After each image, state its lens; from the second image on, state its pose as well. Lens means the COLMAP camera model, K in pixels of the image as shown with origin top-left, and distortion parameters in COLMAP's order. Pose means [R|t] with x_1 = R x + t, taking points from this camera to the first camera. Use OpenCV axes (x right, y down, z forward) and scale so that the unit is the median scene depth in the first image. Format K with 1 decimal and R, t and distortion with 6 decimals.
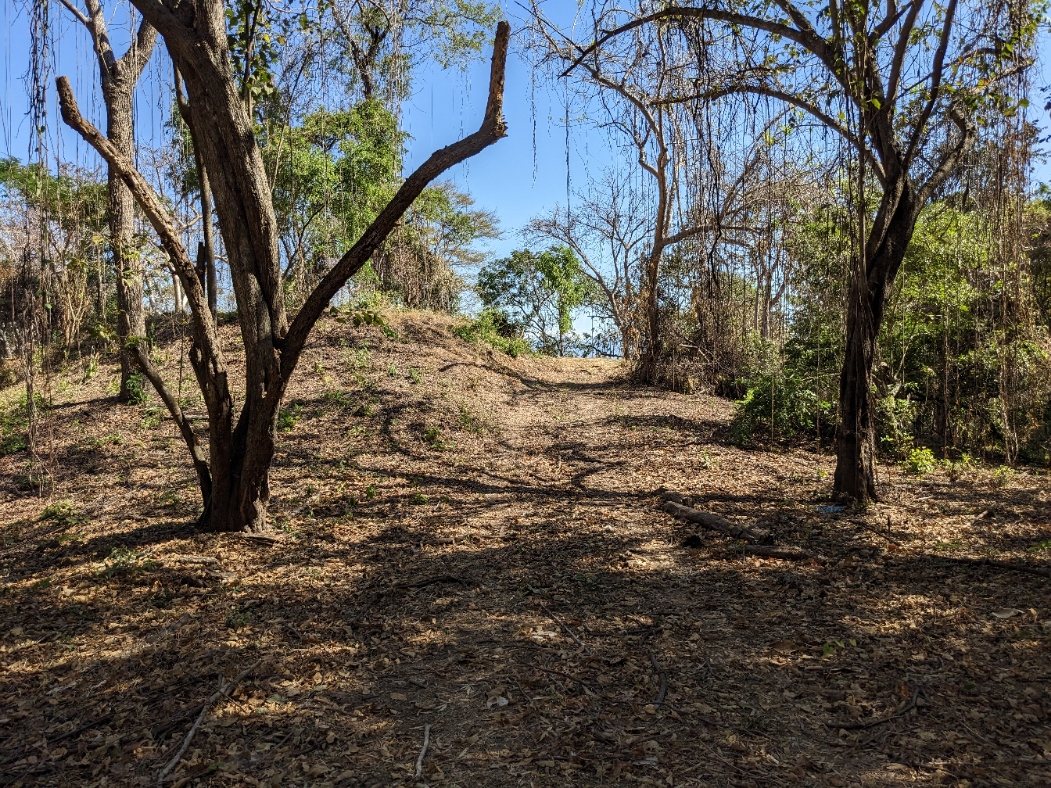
lens RADIAL K [[822.7, 0, 525.5], [0, 822.7, 394.0], [0, 0, 1]] dist [0.076139, -0.006726]
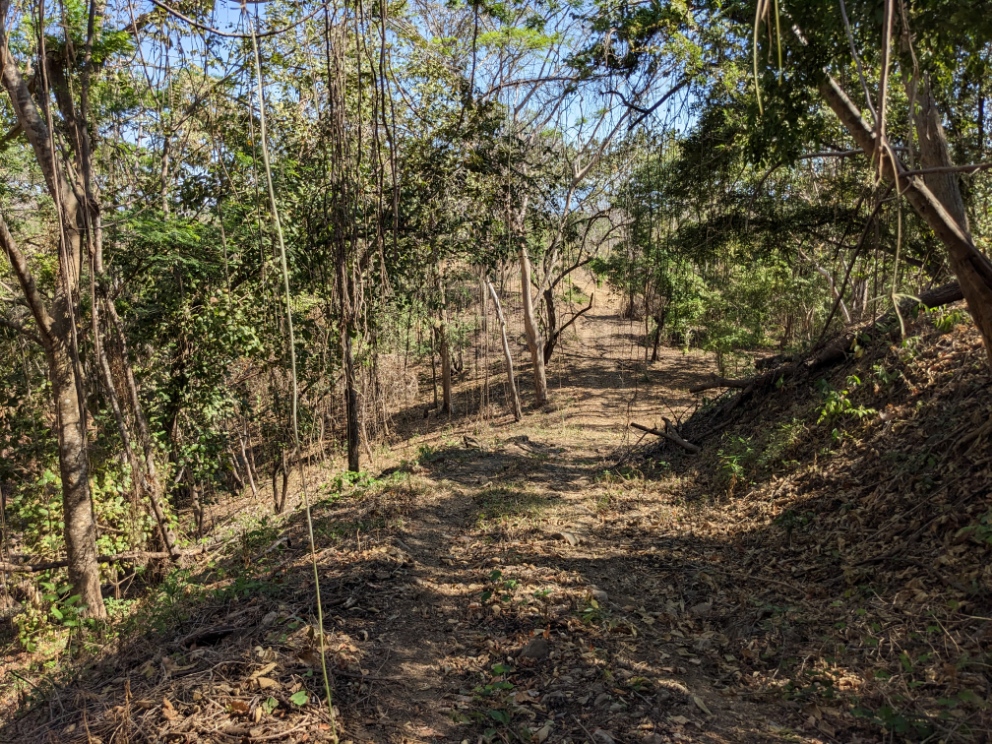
lens RADIAL K [[842.0, 0, 496.0], [0, 842.0, 372.0], [0, 0, 1]] dist [-0.003036, -0.017437]
pose [[0.997418, 0.017505, -0.069644, -0.234639], [-0.005867, 0.986455, 0.163928, -0.678400], [0.071571, -0.163096, 0.984011, -4.385274]]
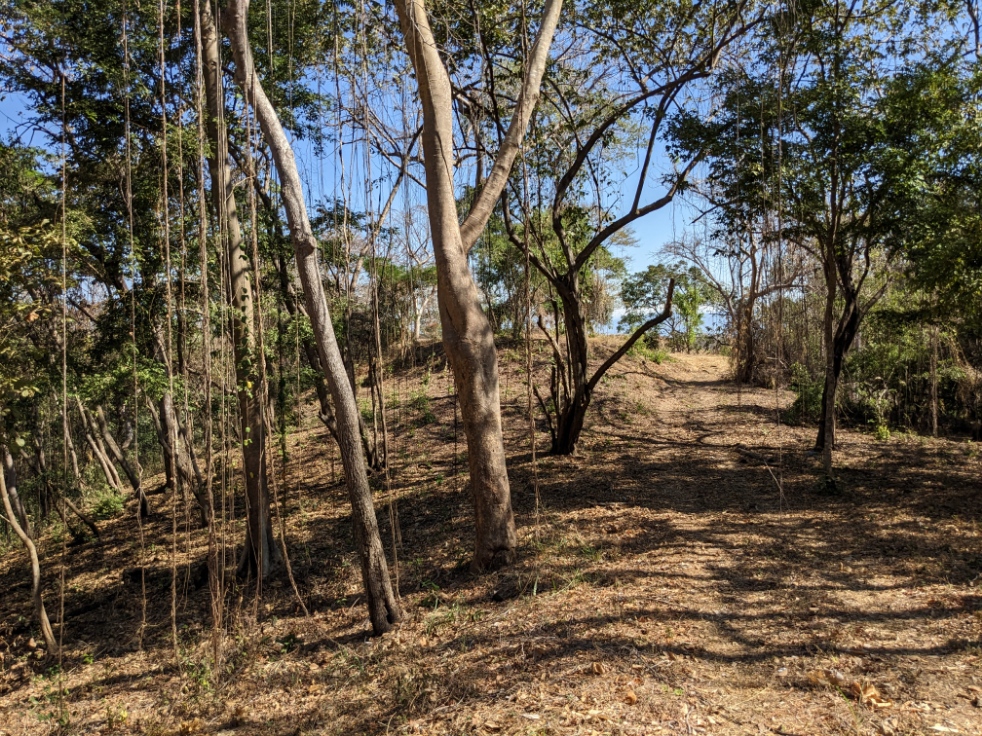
lens RADIAL K [[805.5, 0, 491.0], [0, 805.5, 368.0], [0, 0, 1]] dist [0.078720, -0.095625]
pose [[0.981623, -0.001838, -0.190823, -0.079659], [0.003505, 0.999959, 0.008402, -0.120637], [0.190800, -0.008916, 0.981588, -1.393905]]
